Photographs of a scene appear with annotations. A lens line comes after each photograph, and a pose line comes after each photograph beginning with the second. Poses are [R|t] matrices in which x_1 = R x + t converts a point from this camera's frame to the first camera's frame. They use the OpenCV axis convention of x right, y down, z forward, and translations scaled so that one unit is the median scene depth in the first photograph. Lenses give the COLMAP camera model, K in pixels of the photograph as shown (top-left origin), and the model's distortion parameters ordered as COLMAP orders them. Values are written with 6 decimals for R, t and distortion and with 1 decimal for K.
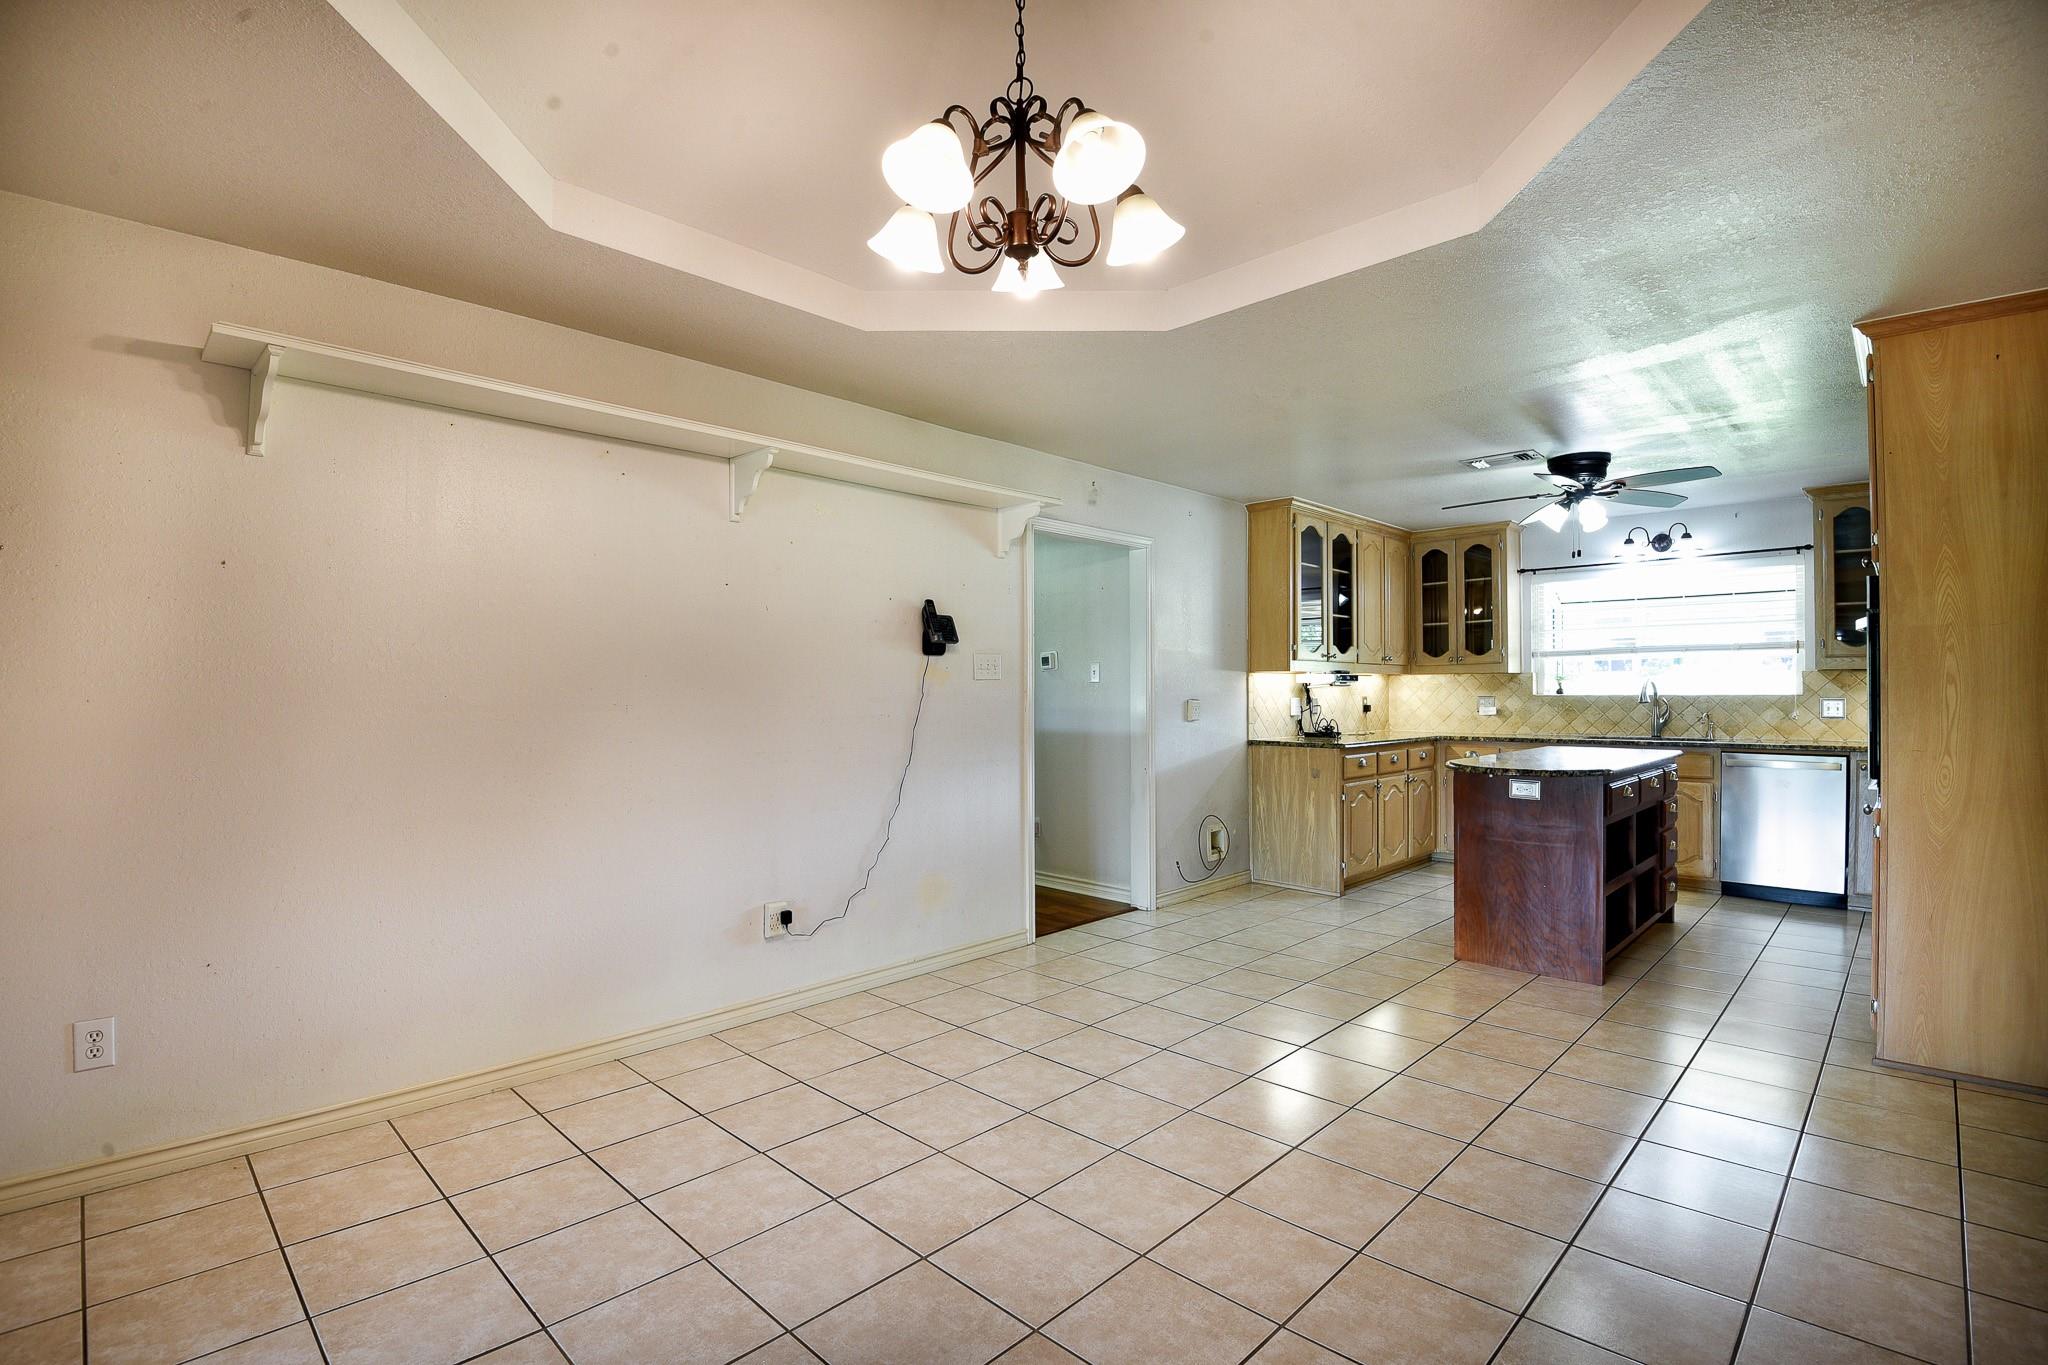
lens RADIAL K [[947.7, 0, 1029.3], [0, 947.7, 690.4], [0, 0, 1]] dist [0.000675, -0.028708]
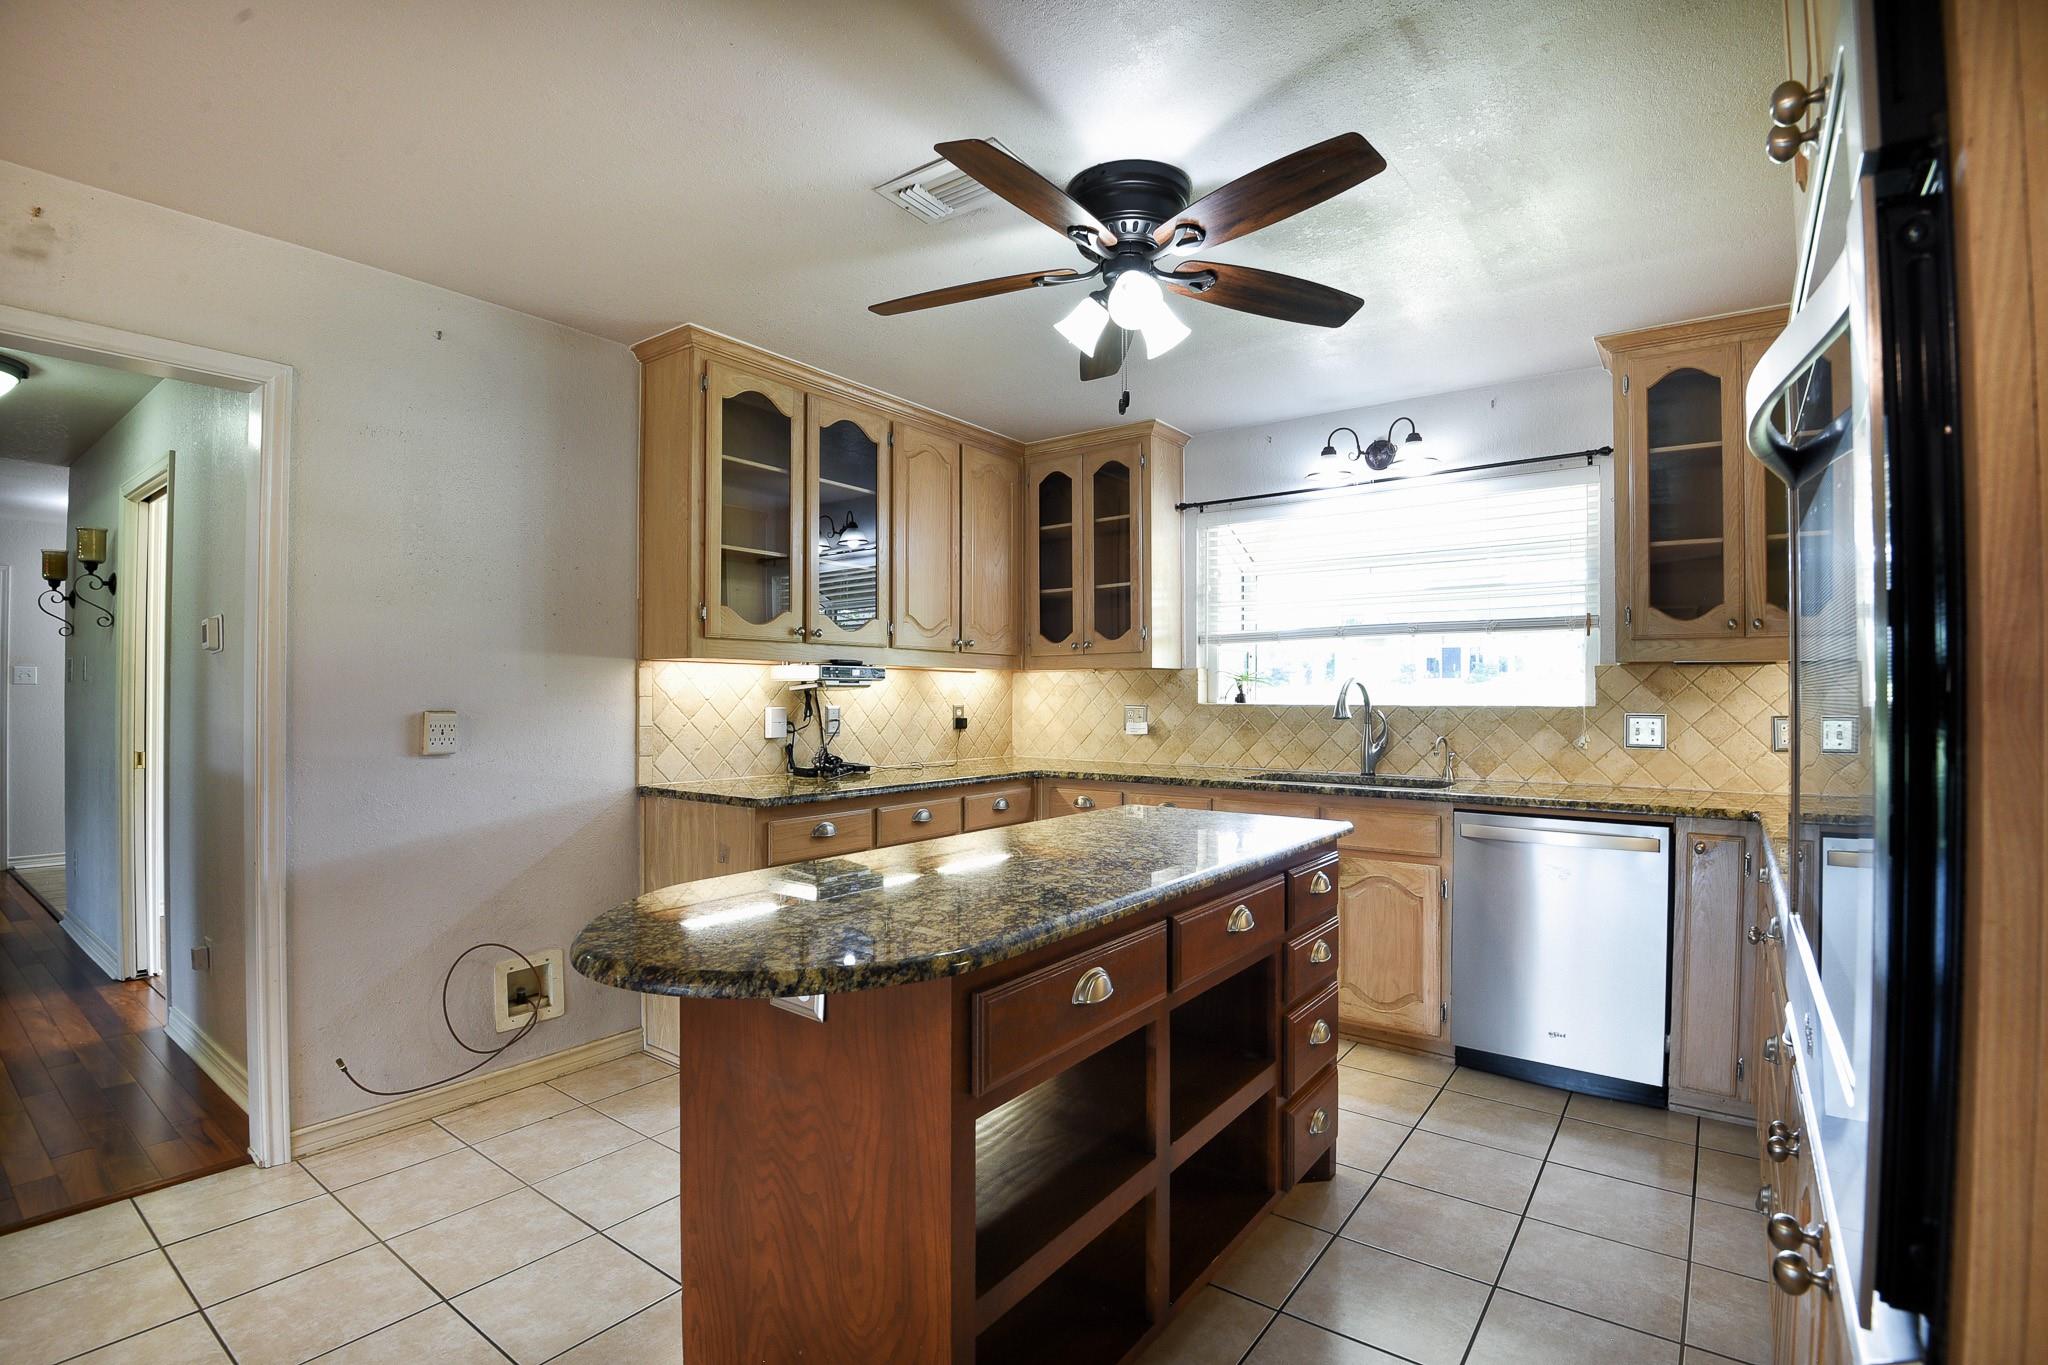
lens RADIAL K [[942.2, 0, 1019.2], [0, 942.2, 693.5], [0, 0, 1]] dist [0.001679, -0.030919]
pose [[0.992103, 0.005667, 0.125300, 0.369367], [-0.005692, 0.999984, -0.000157, -0.001398], [-0.125299, -0.000557, 0.992119, 0.431961]]
